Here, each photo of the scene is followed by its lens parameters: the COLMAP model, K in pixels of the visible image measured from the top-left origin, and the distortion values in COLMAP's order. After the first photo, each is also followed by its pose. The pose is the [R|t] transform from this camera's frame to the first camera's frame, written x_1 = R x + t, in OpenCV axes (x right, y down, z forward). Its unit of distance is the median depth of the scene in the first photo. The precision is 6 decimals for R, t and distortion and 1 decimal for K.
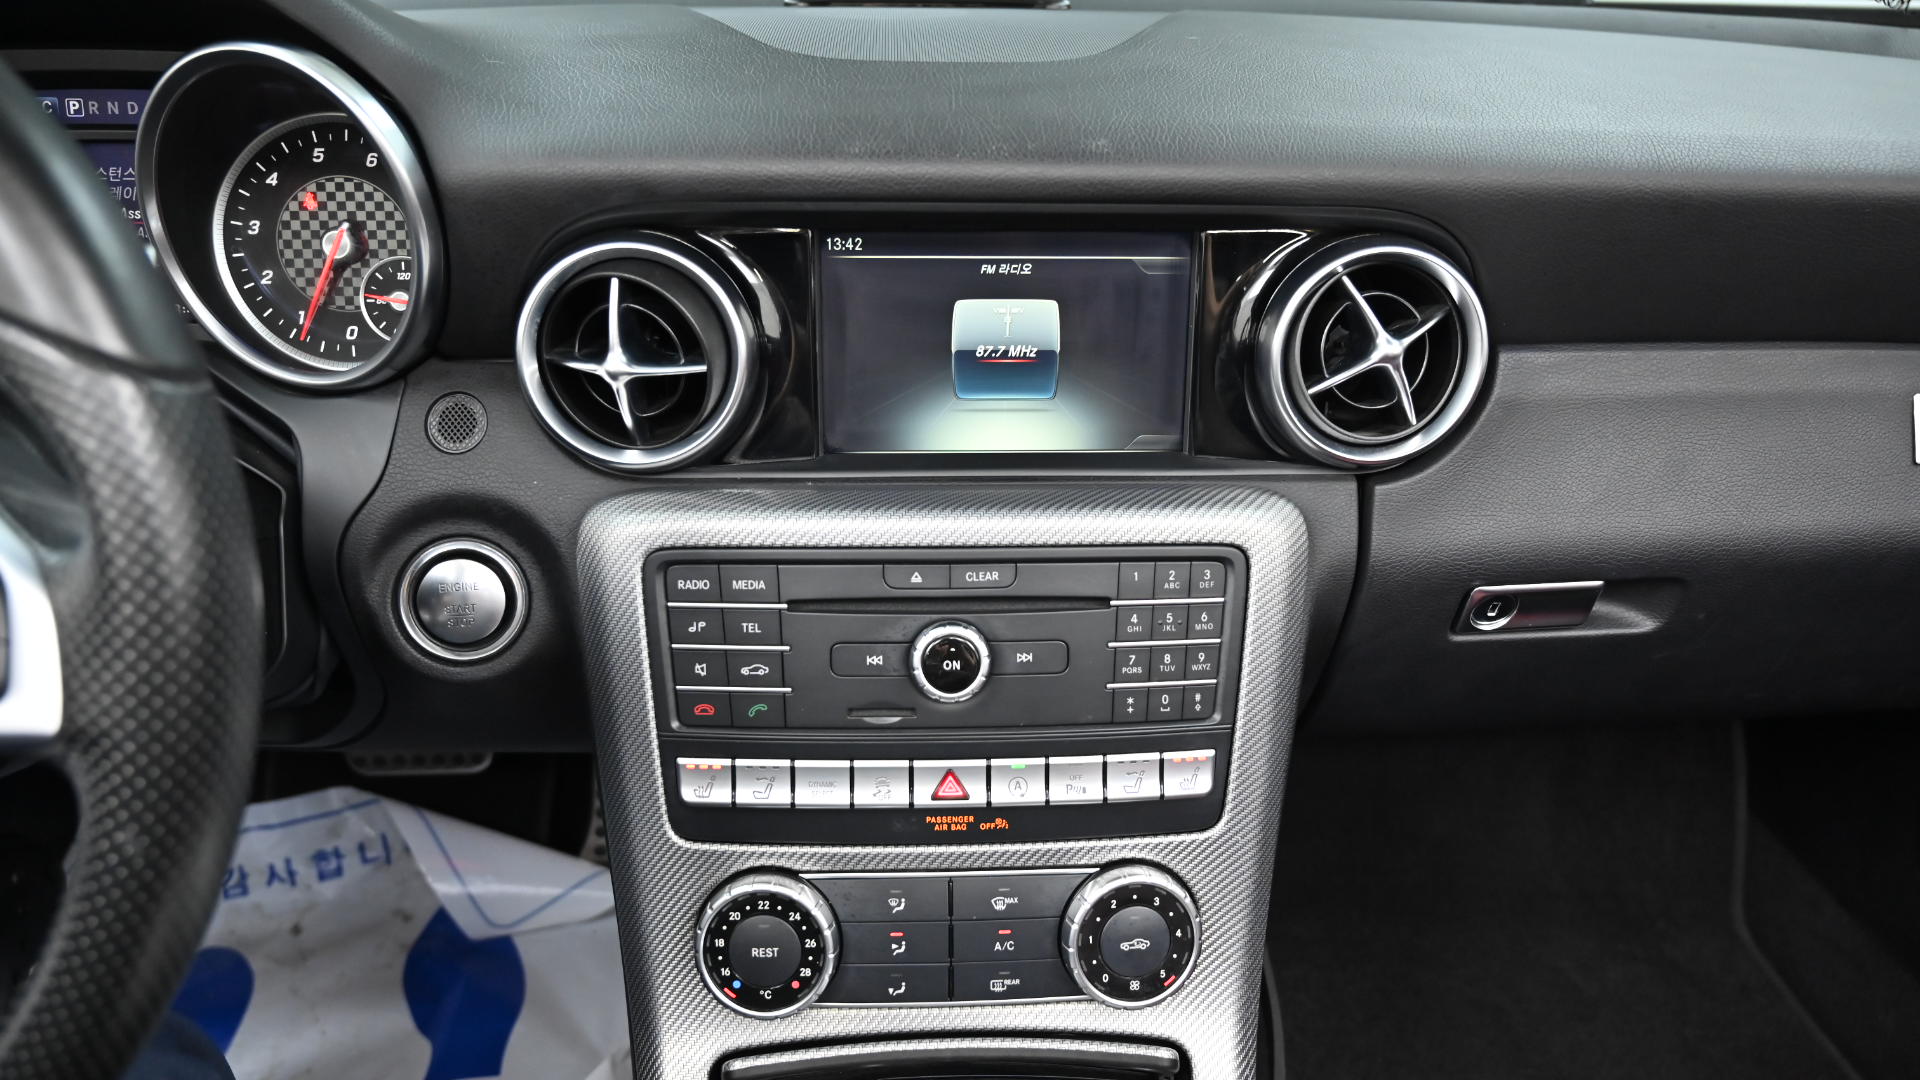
lens RADIAL K [[1362.9, 0, 960.7], [0, 1362.9, 542.8], [0, 0, 1]] dist [0.002728, 0.001175]
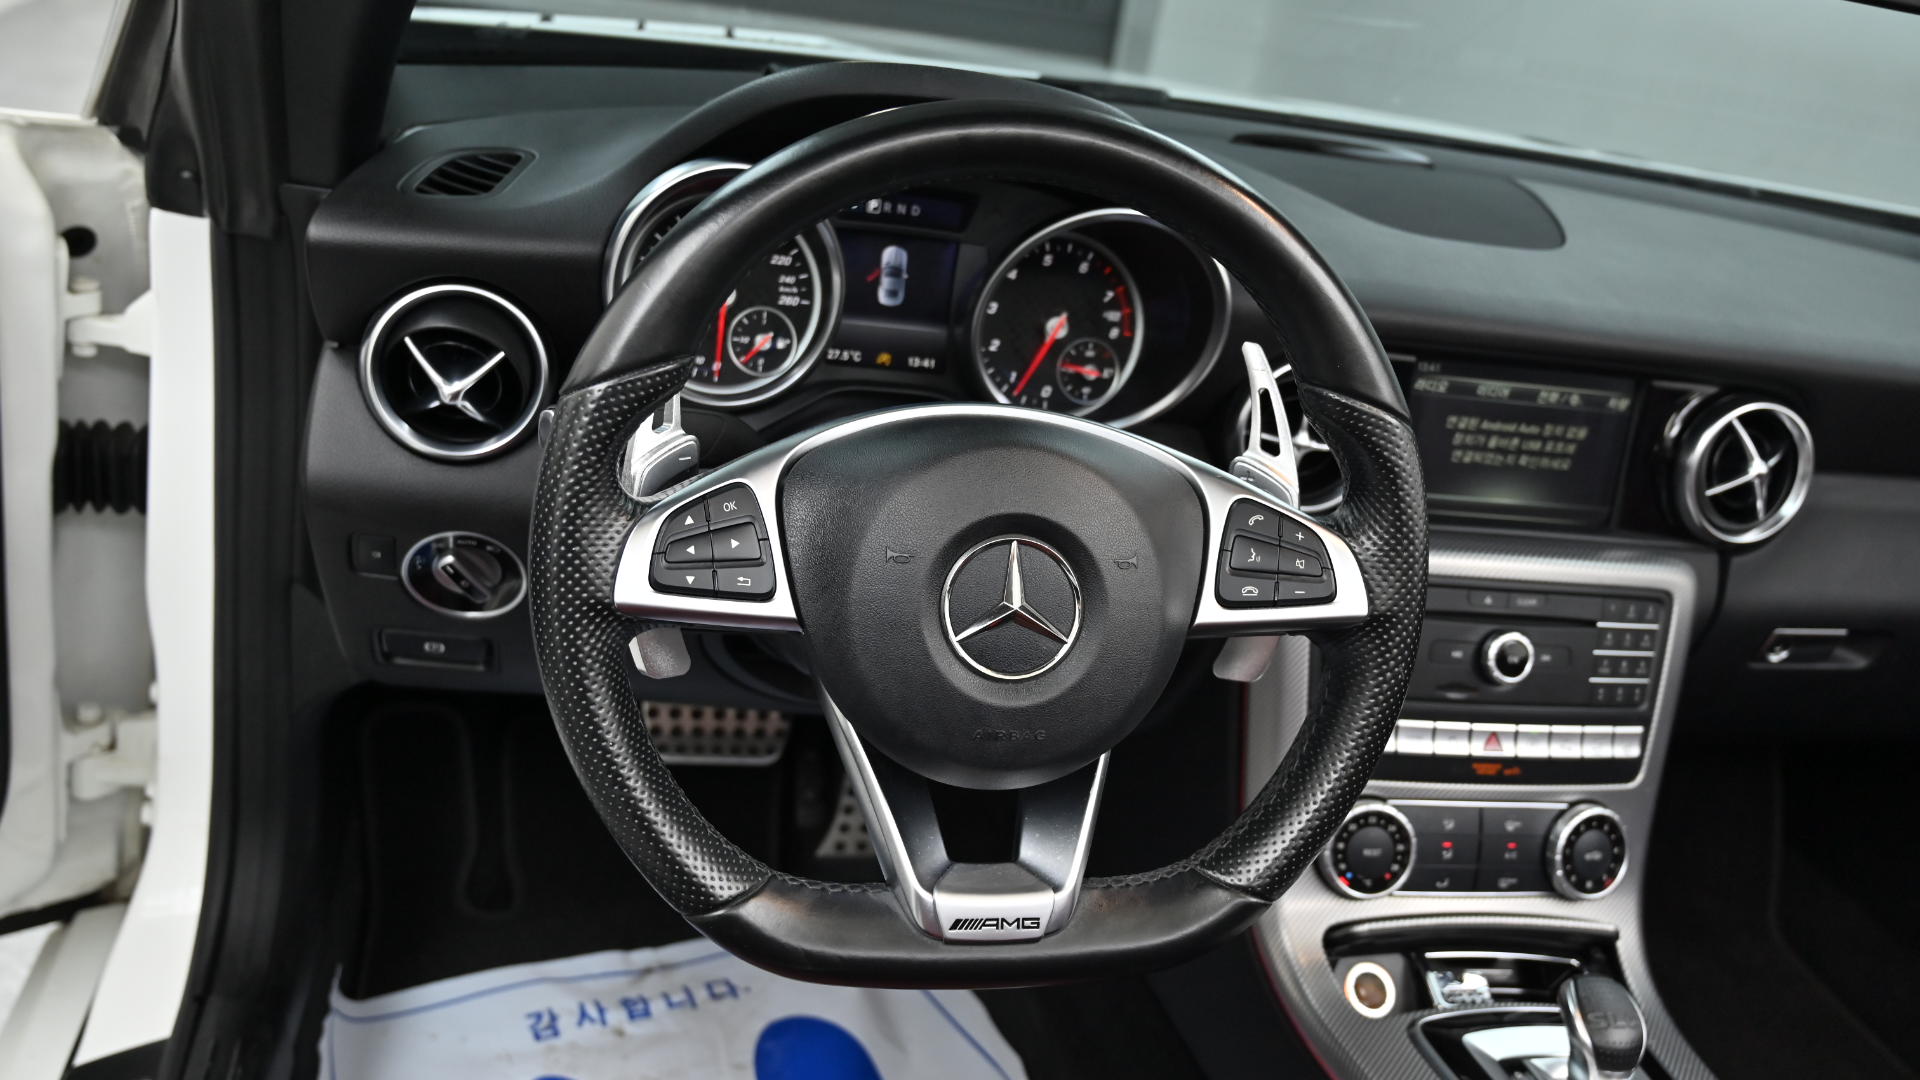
lens RADIAL K [[1723.6, 0, 959.5], [0, 1723.6, 538.5], [0, 0, 1]] dist [-0.008022, 0.008502]
pose [[0.972191, 0.068799, 0.223856, -0.989495], [-0.062359, 0.997414, -0.035720, 0.060063], [-0.225734, 0.020767, 0.973967, -0.679609]]
